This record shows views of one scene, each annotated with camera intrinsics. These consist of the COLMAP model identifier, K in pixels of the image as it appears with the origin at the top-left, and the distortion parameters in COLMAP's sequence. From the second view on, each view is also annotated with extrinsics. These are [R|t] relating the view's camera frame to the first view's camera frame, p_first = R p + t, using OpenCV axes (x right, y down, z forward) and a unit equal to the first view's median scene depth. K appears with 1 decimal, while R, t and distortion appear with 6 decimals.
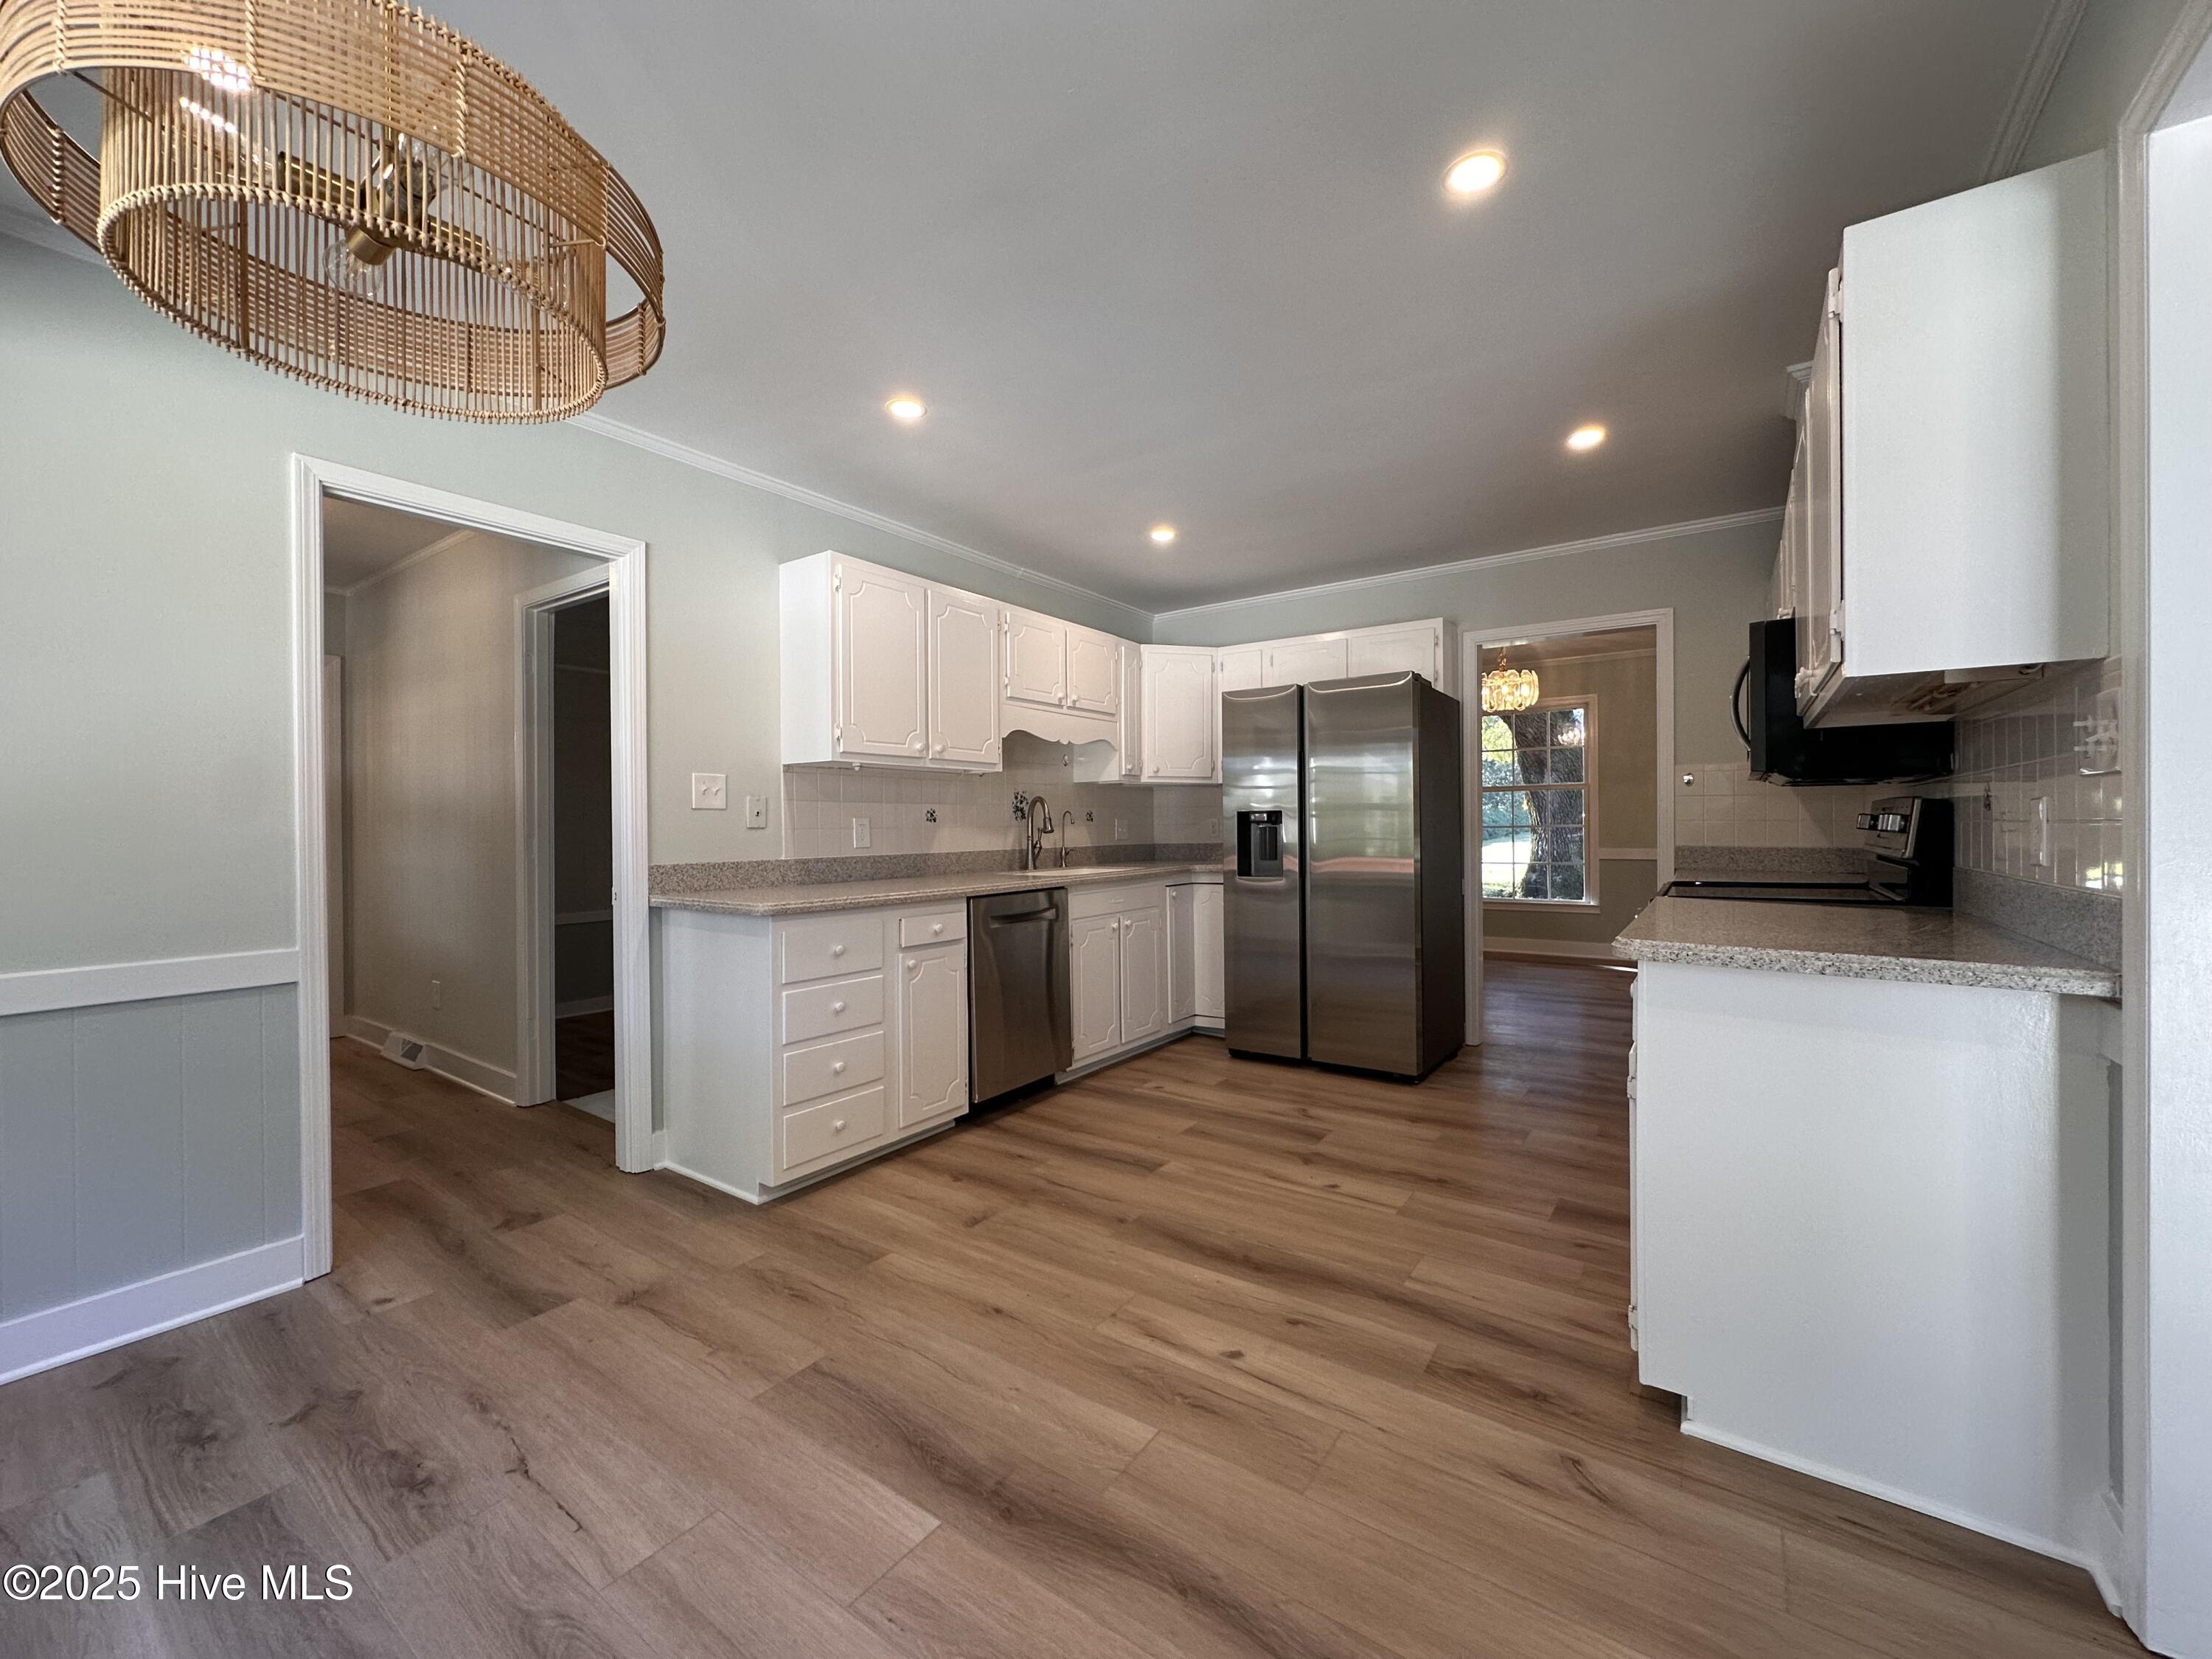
lens RADIAL K [[879.2, 0, 1104.7], [0, 879.2, 823.8], [0, 0, 1]] dist [-0.002261, 0.000472]
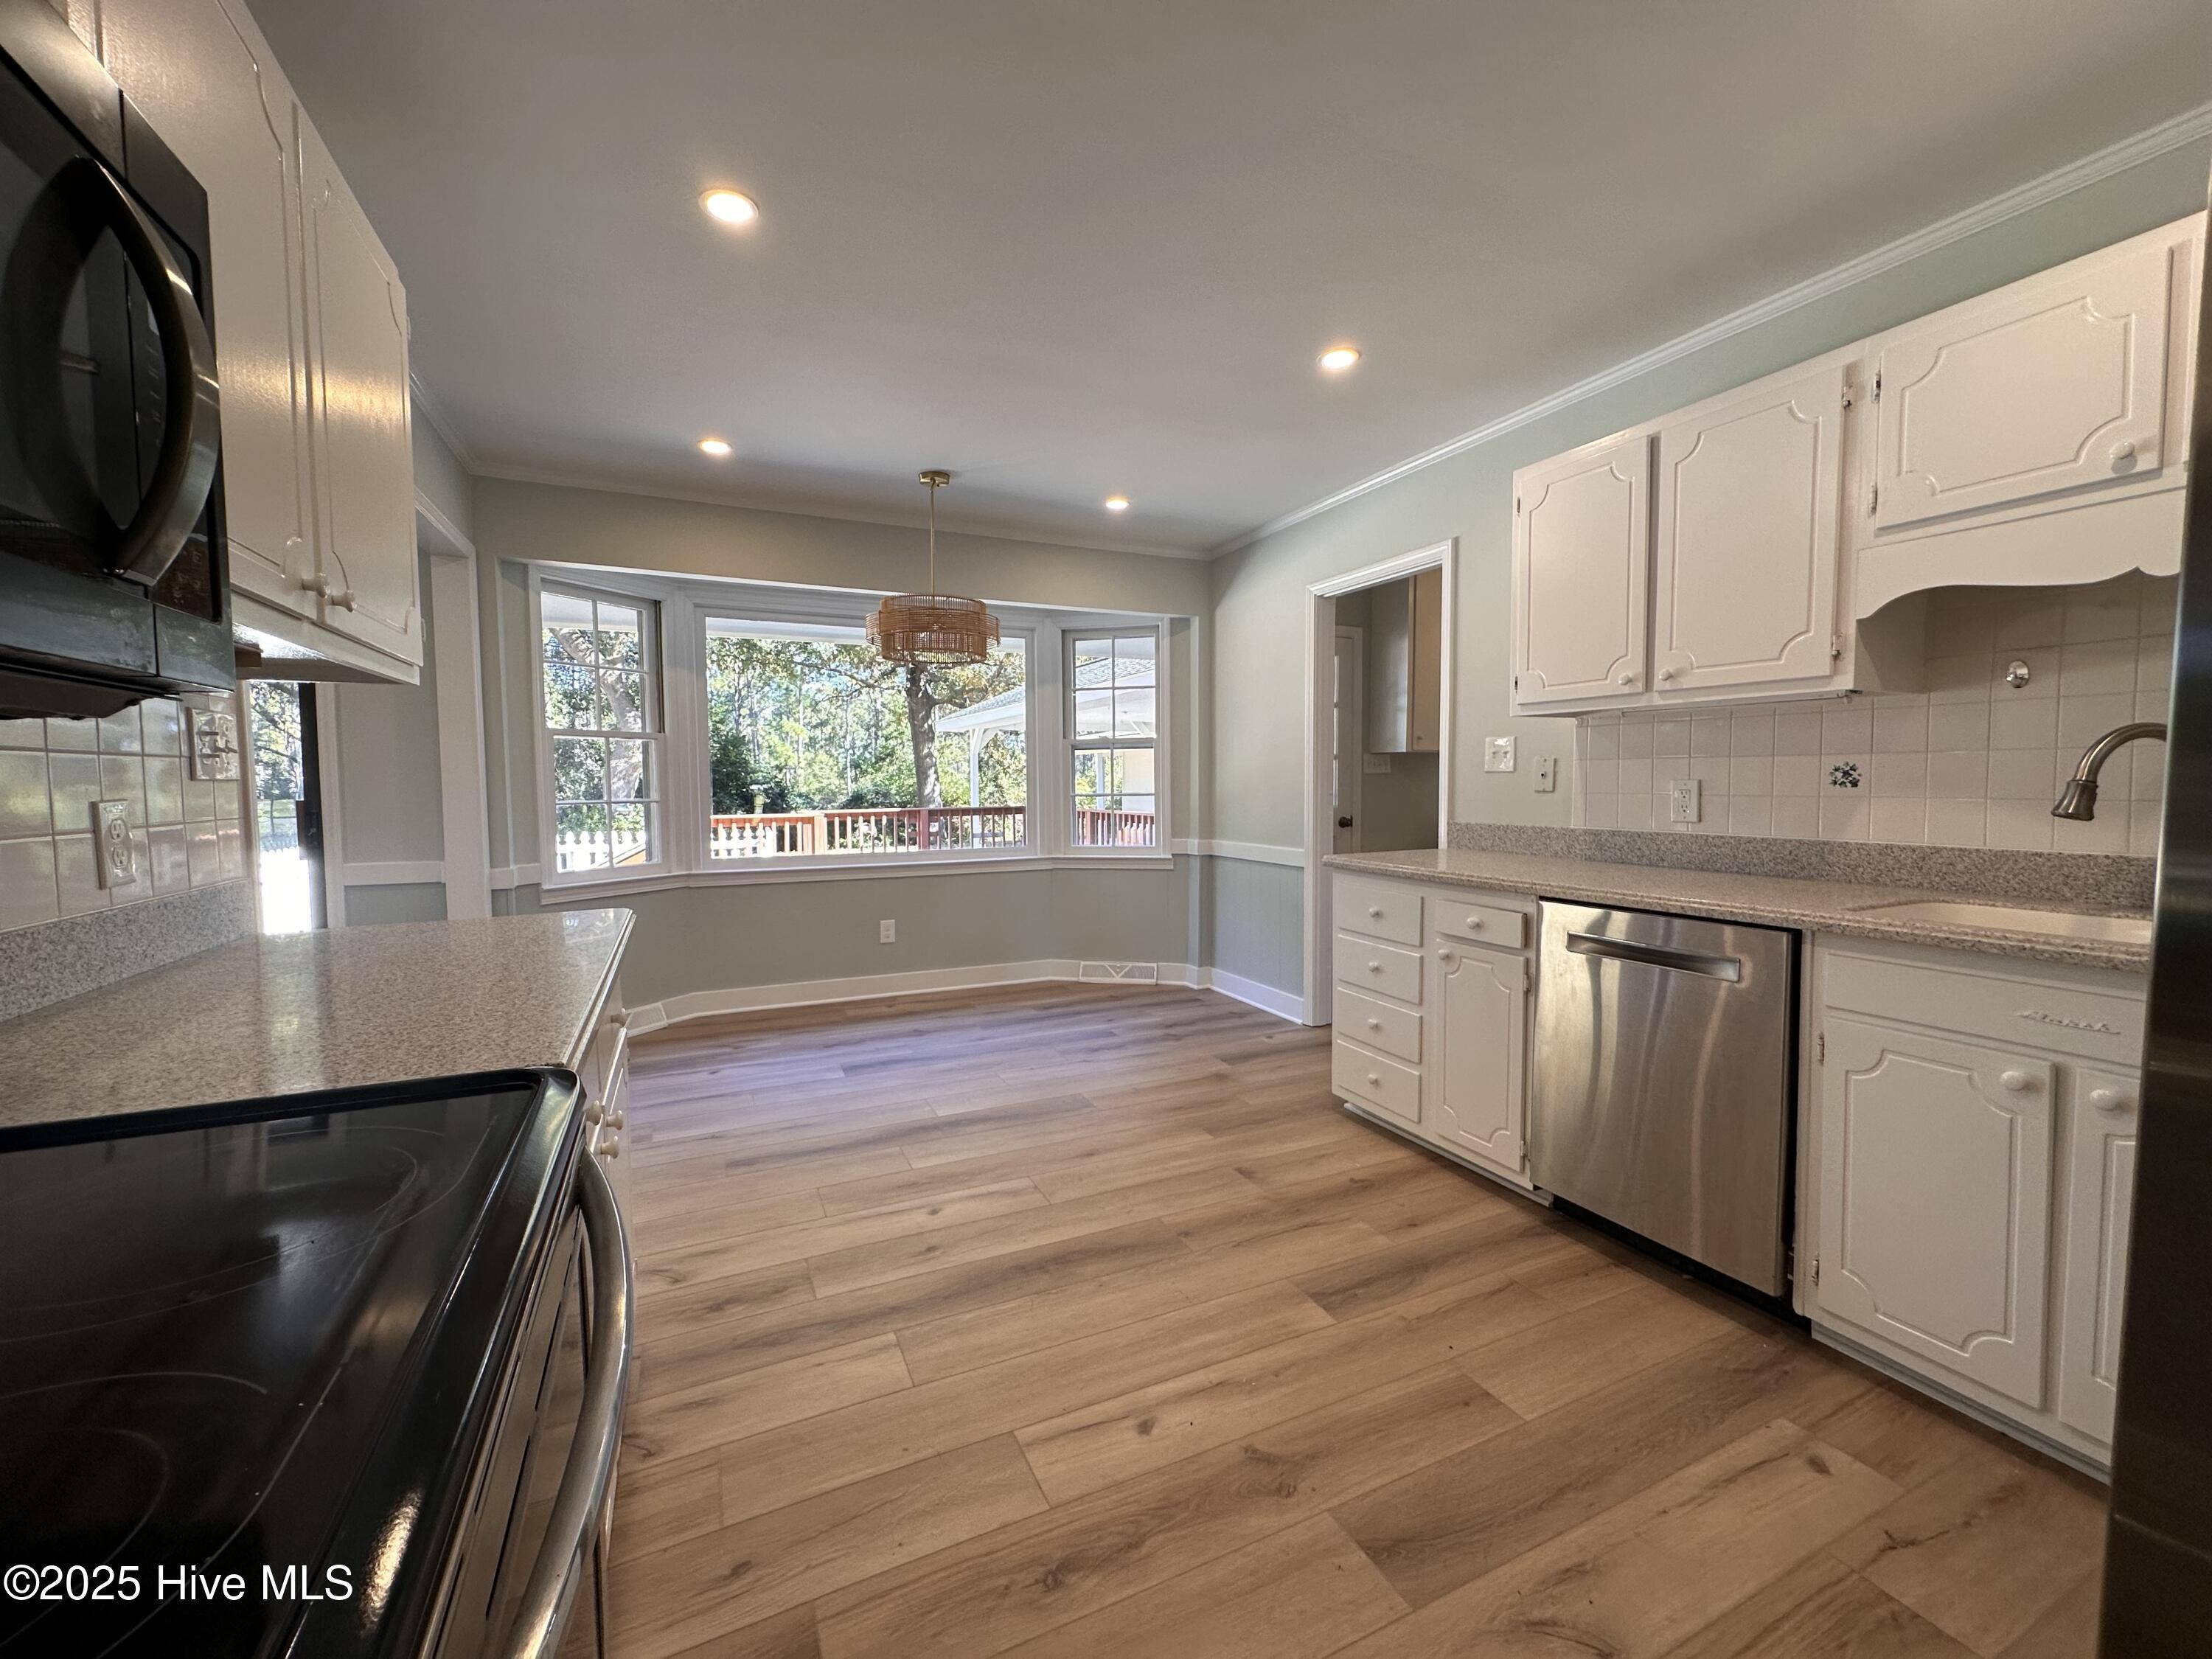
lens RADIAL K [[879.2, 0, 1104.7], [0, 879.2, 823.8], [0, 0, 1]] dist [-0.002261, 0.000472]
pose [[-0.491183, 0.057317, -0.869169, 0.811293], [0.012612, 0.998196, 0.058699, -0.026755], [0.870965, 0.017869, -0.491019, 1.341408]]
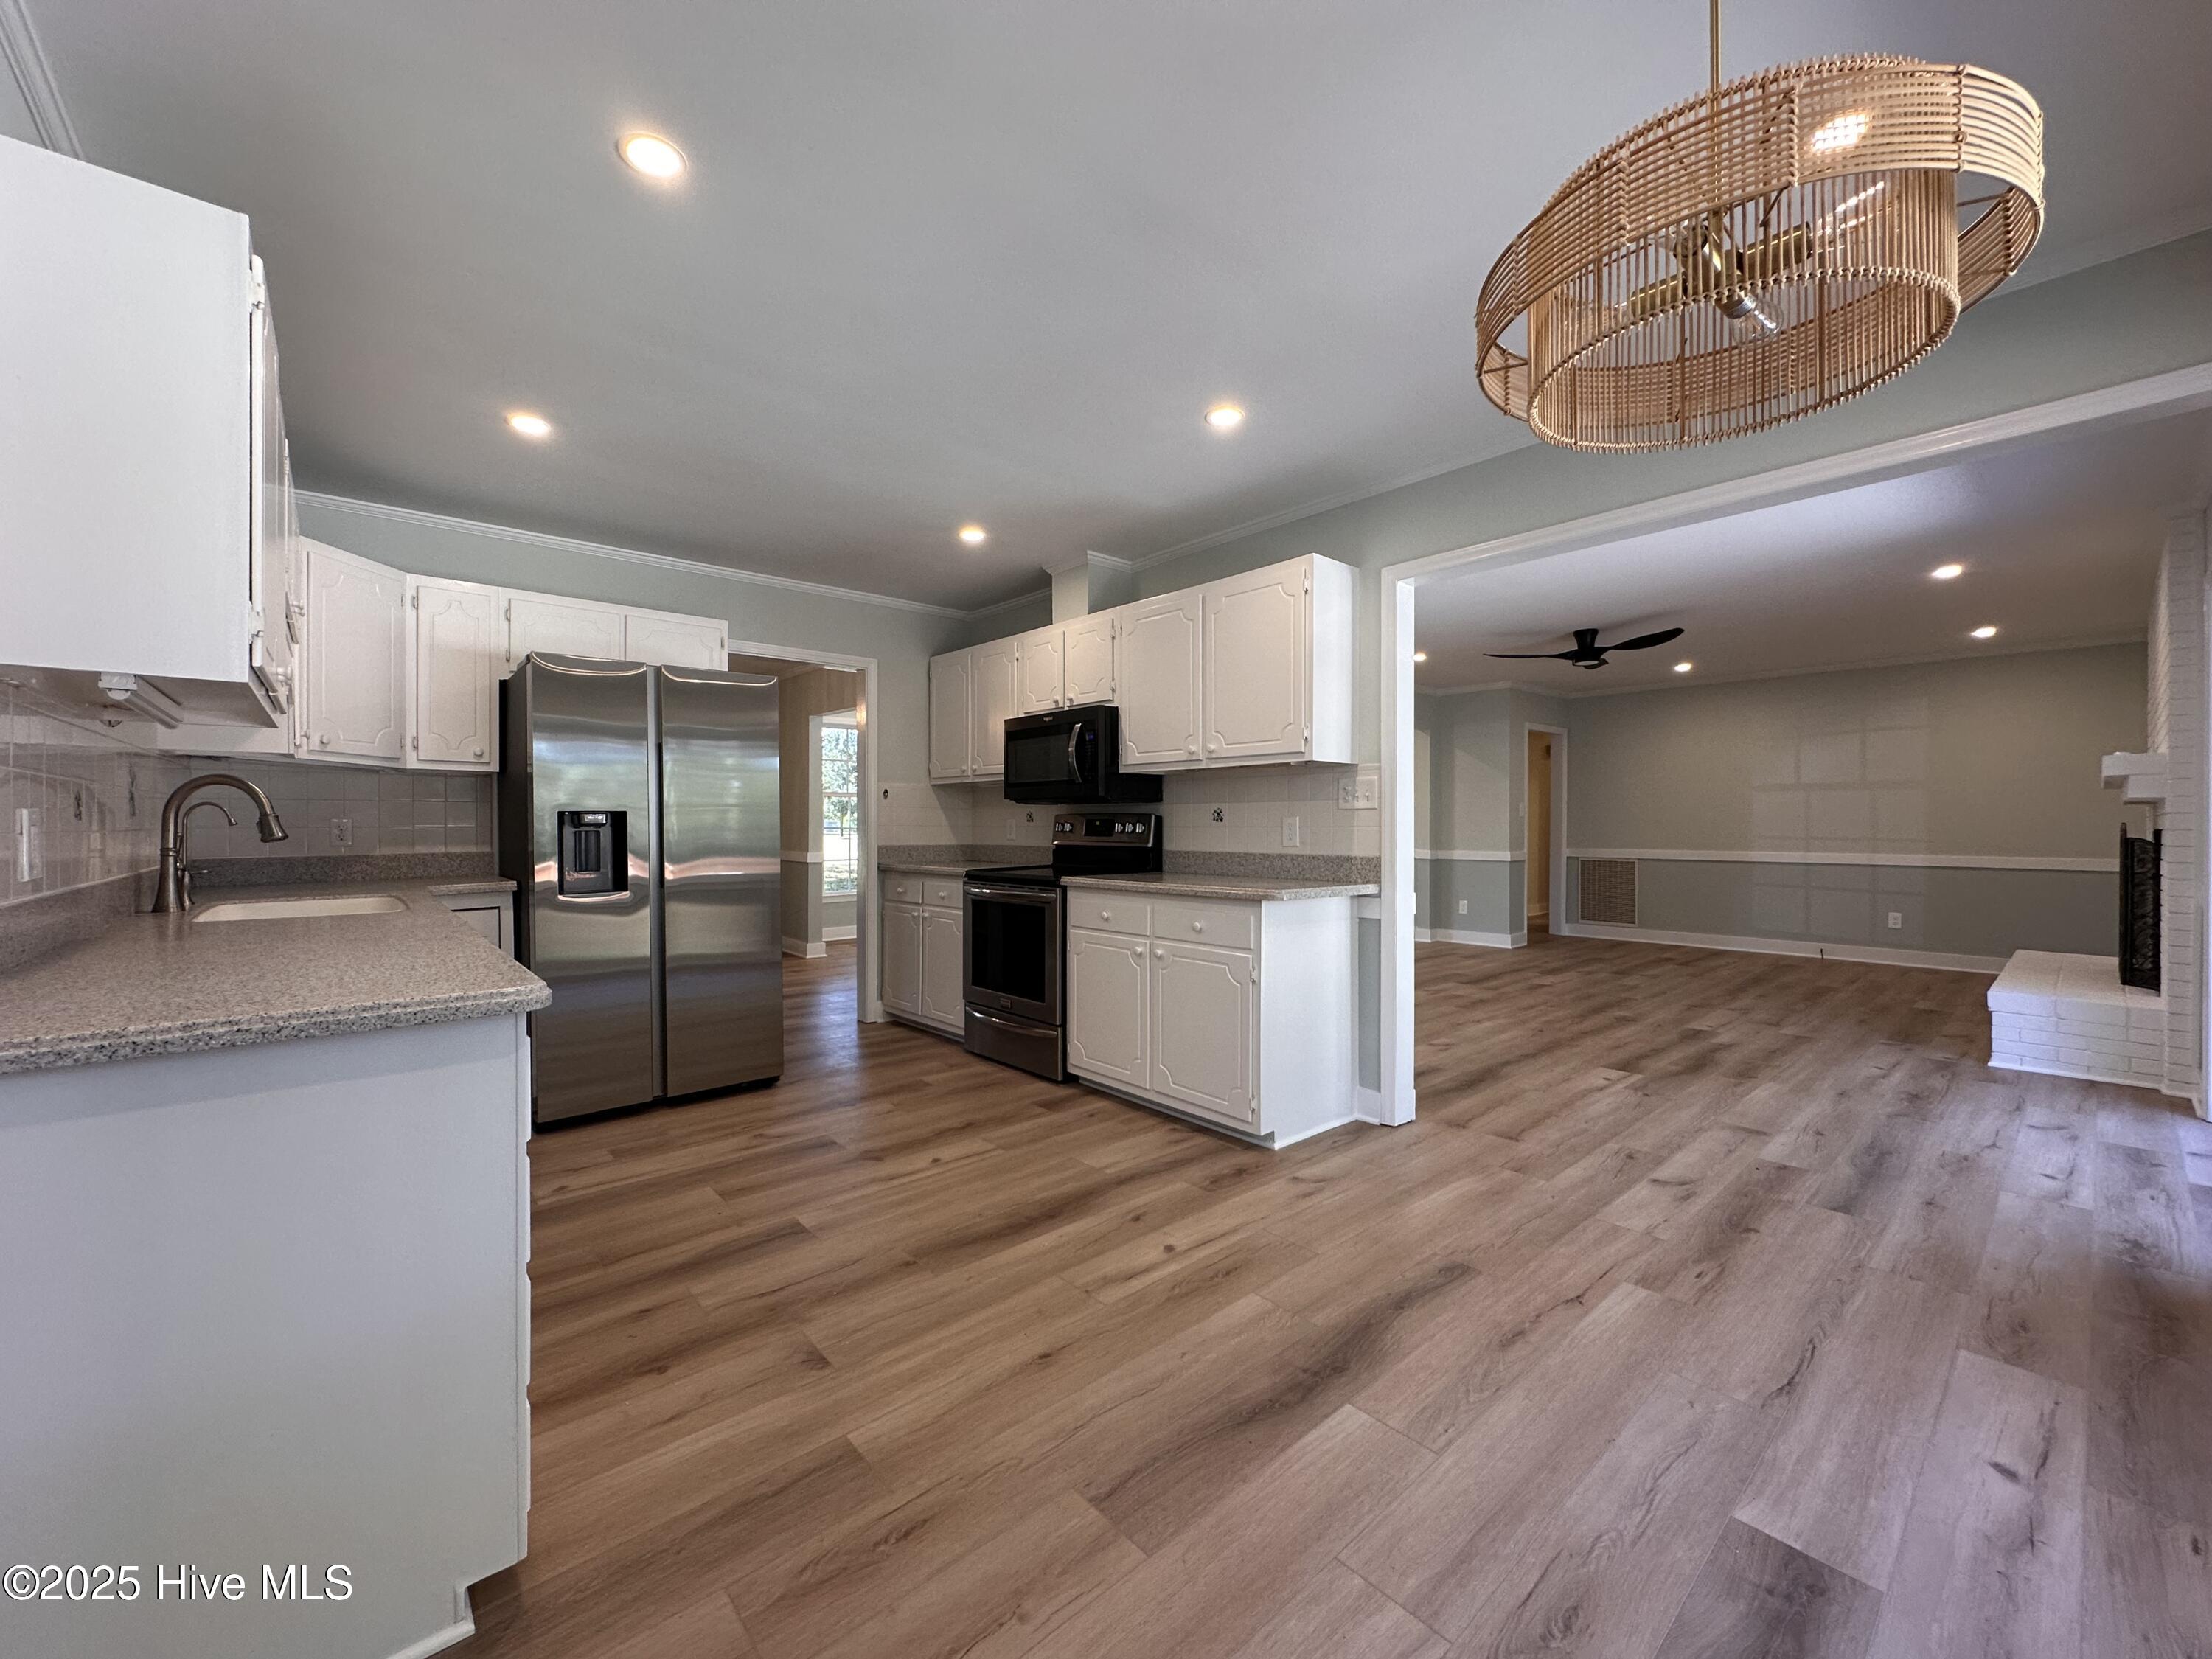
lens RADIAL K [[879.2, 0, 1104.7], [0, 879.2, 823.8], [0, 0, 1]] dist [-0.002261, 0.000472]
pose [[0.229317, 0.007771, 0.973321, -0.805443], [-0.002732, 0.999969, -0.007340, 0.003190], [-0.973348, -0.000976, 0.229331, 0.583950]]
